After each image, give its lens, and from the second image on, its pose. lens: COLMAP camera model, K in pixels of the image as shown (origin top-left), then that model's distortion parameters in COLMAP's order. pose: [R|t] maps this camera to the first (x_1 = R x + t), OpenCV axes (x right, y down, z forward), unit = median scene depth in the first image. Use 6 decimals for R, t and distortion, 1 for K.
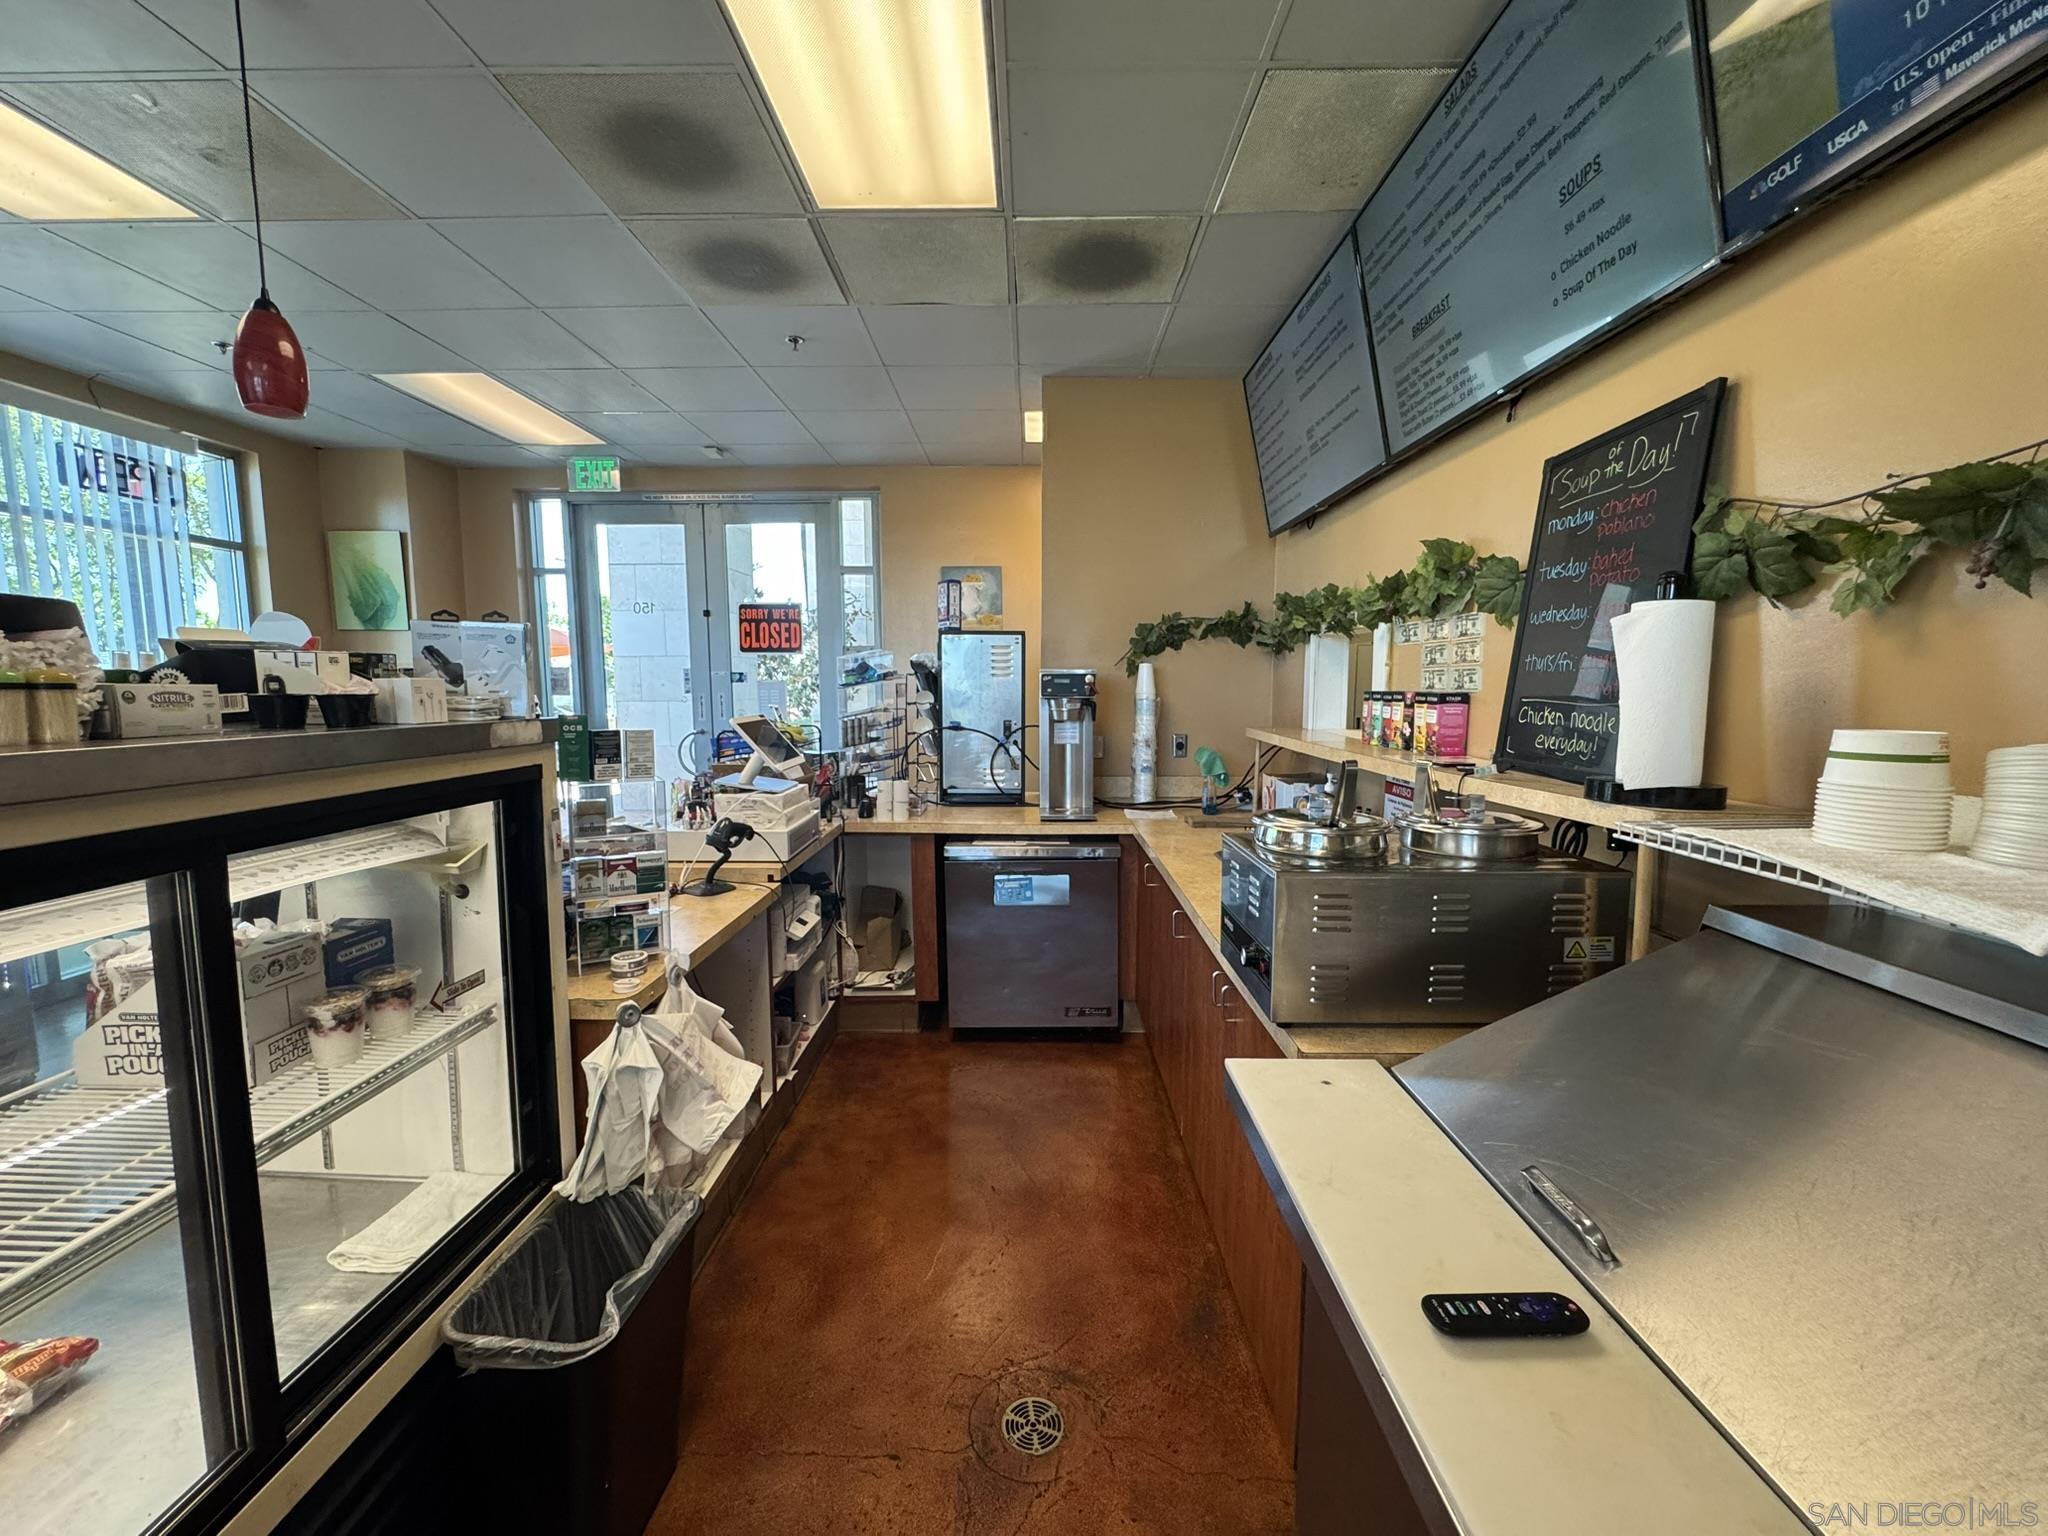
lens RADIAL K [[818.7, 0, 1025.3], [0, 818.7, 769.8], [0, 0, 1]] dist [-0.004080, 0.000298]
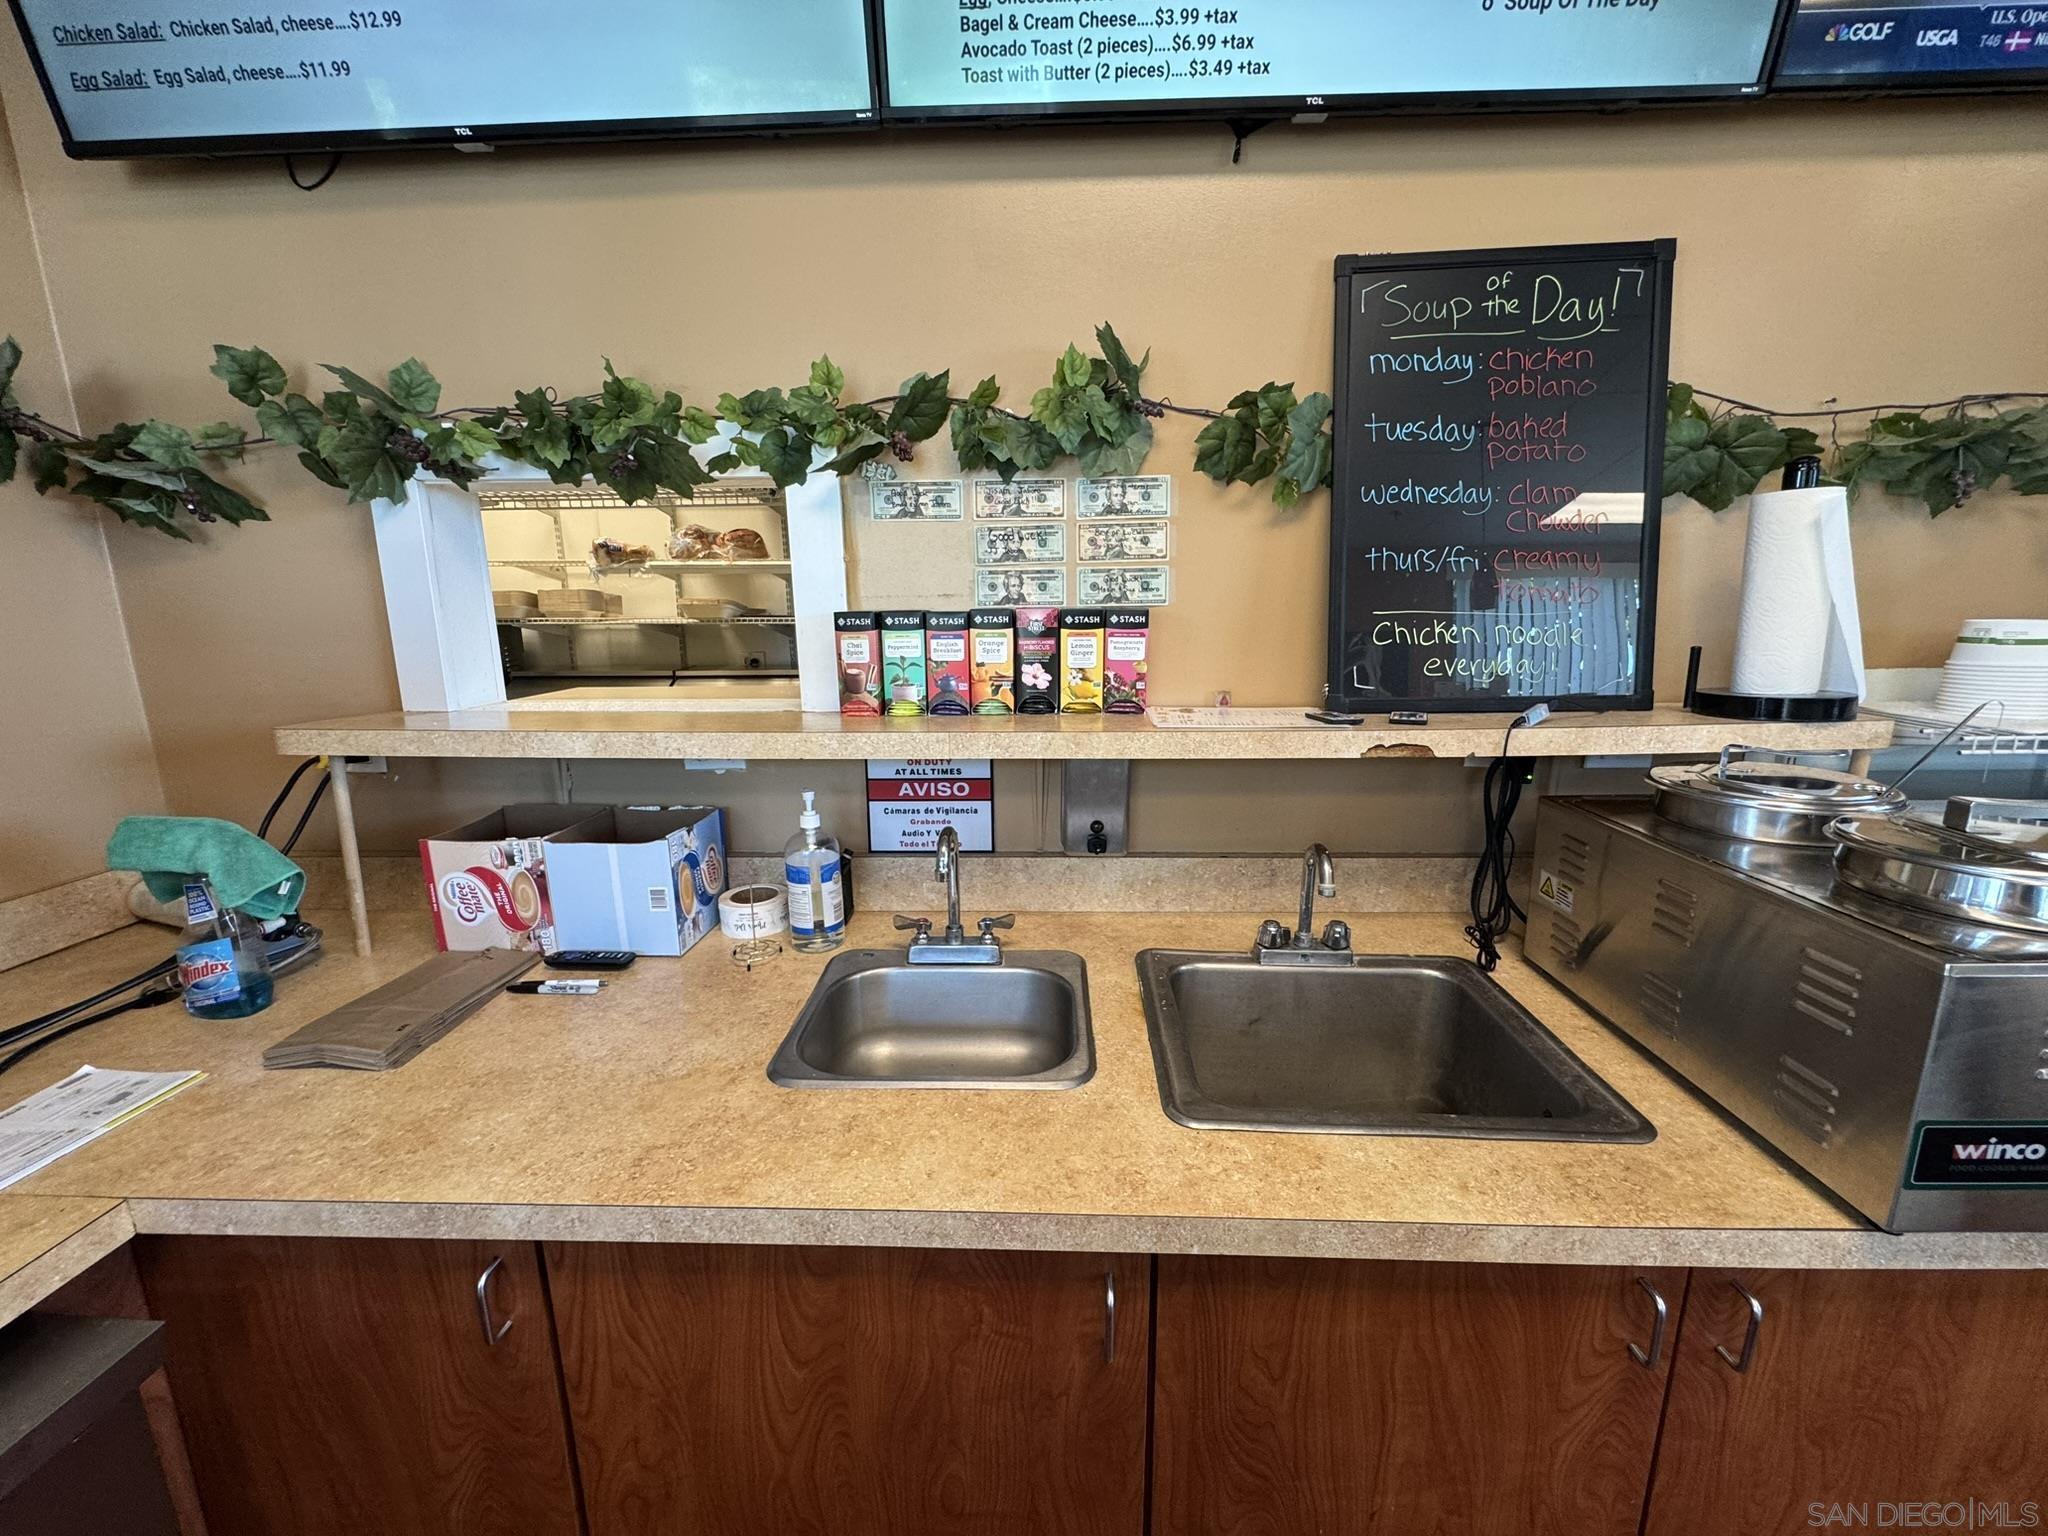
lens RADIAL K [[818.7, 0, 1023.2], [0, 818.7, 770.2], [0, 0, 1]] dist [-0.004080, 0.000298]
pose [[0.028824, -0.203018, 0.978751, -0.089426], [0.117911, 0.973012, 0.198355, -0.094562], [-0.992606, 0.109688, 0.051984, 0.936112]]
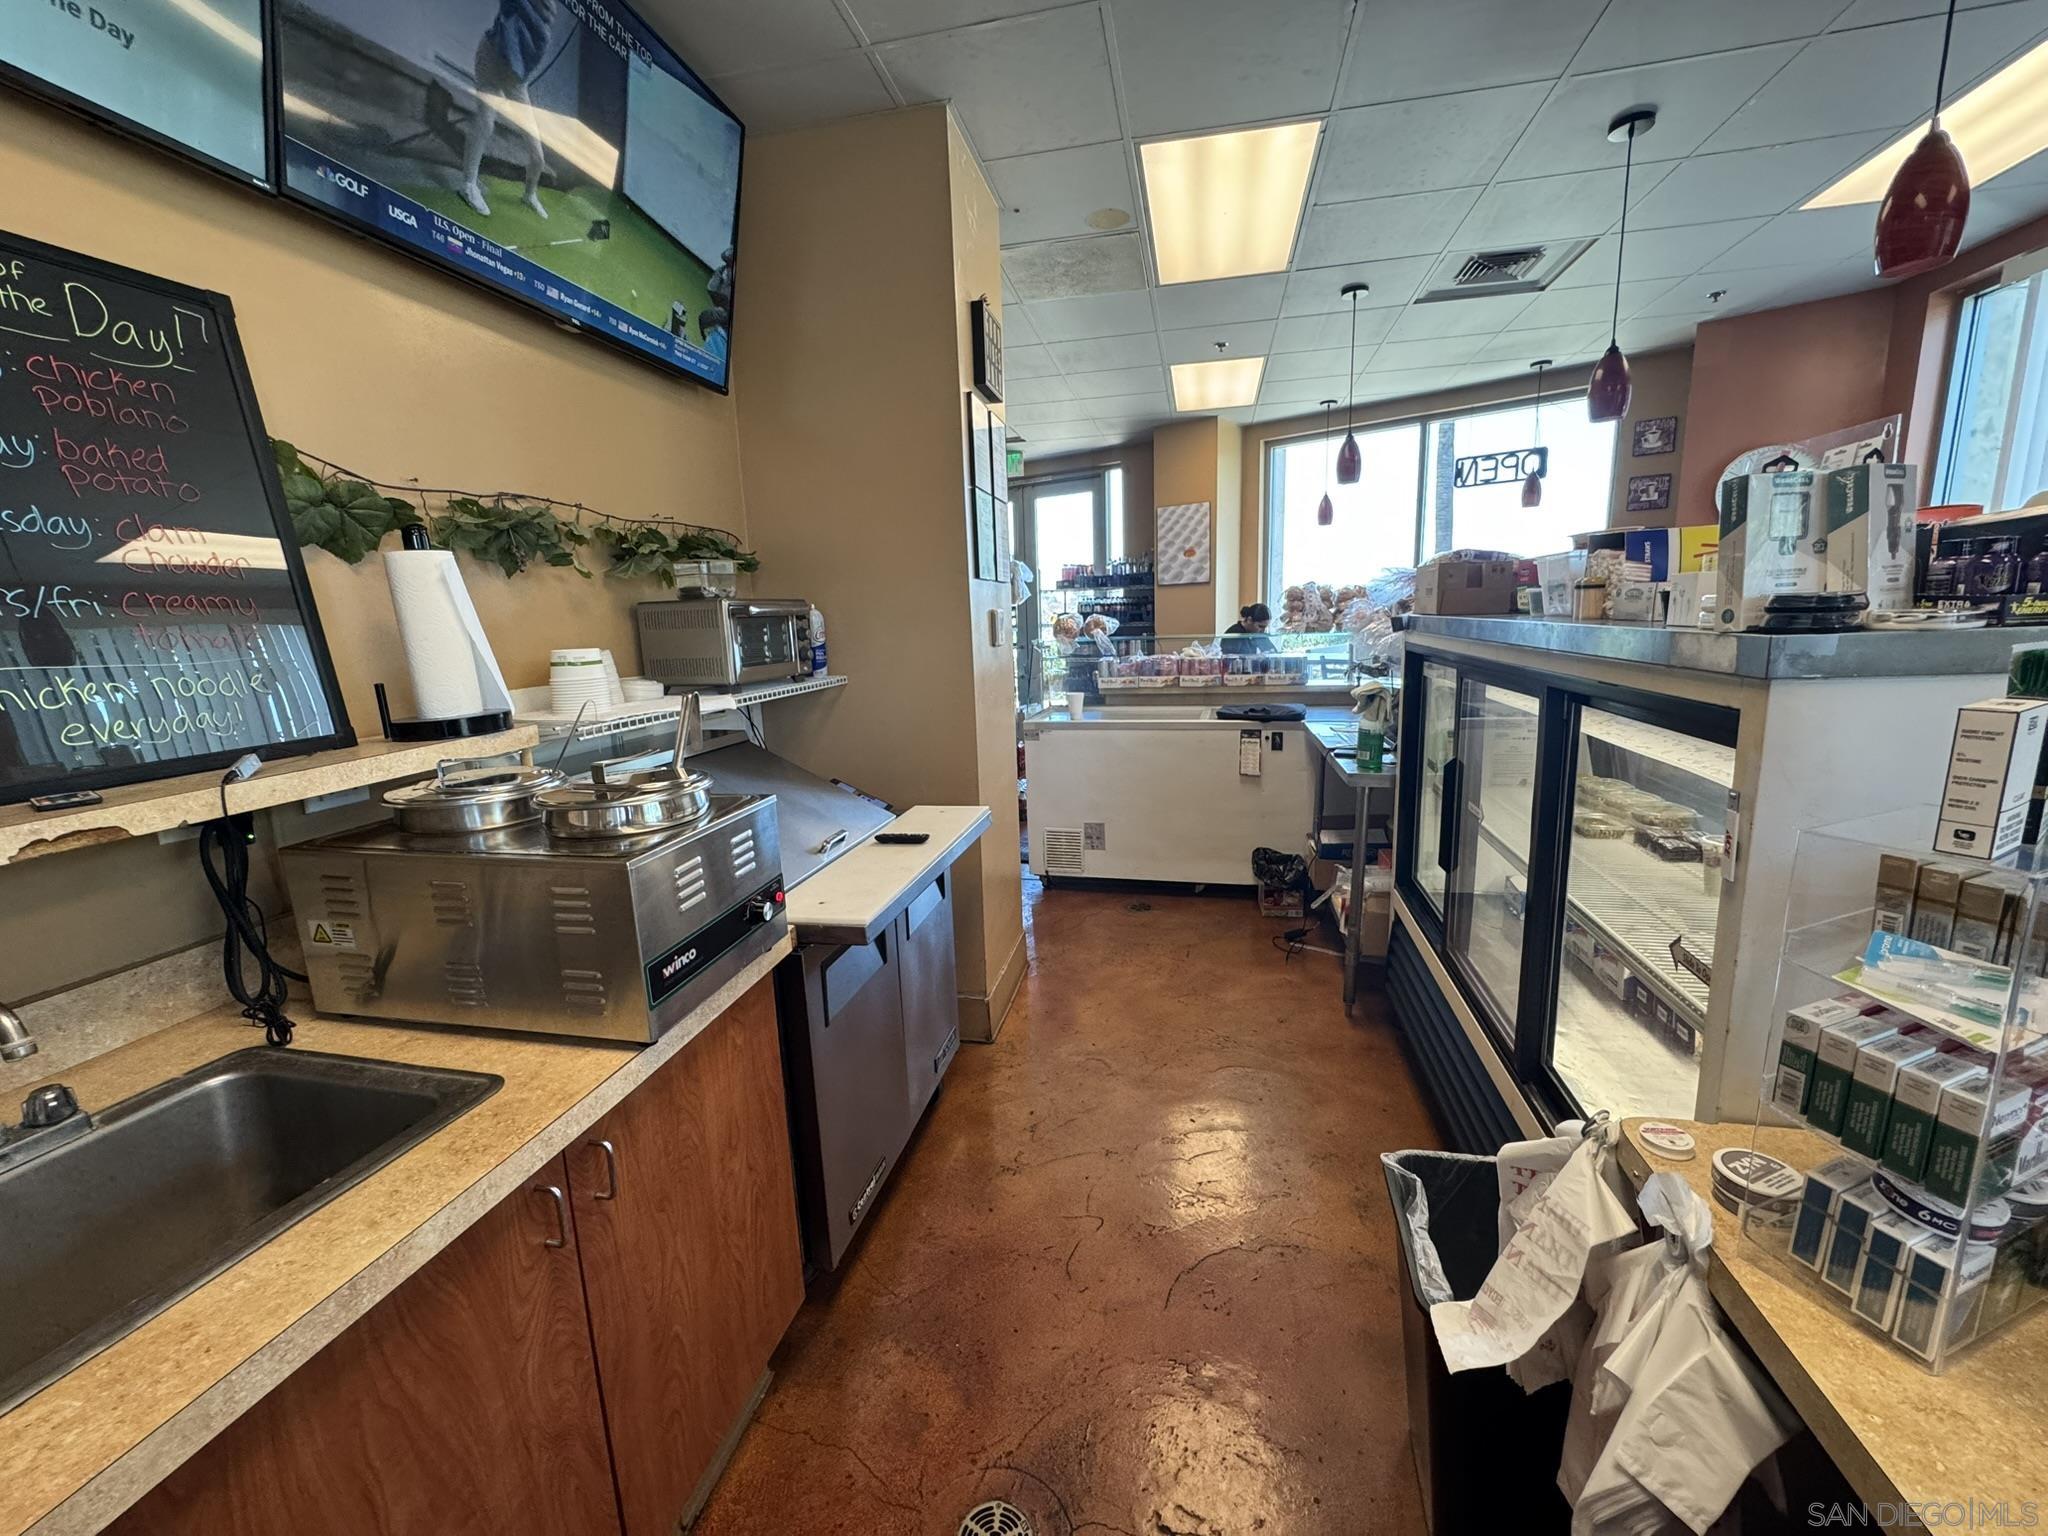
lens RADIAL K [[818.7, 0, 1023.2], [0, 818.7, 769.4], [0, 0, 1]] dist [-0.004080, 0.000298]
pose [[-0.978037, -0.004077, 0.208392, -0.118705], [0.057125, 0.956283, 0.286810, -0.098988], [-0.200451, 0.292415, -0.935047, 0.993486]]
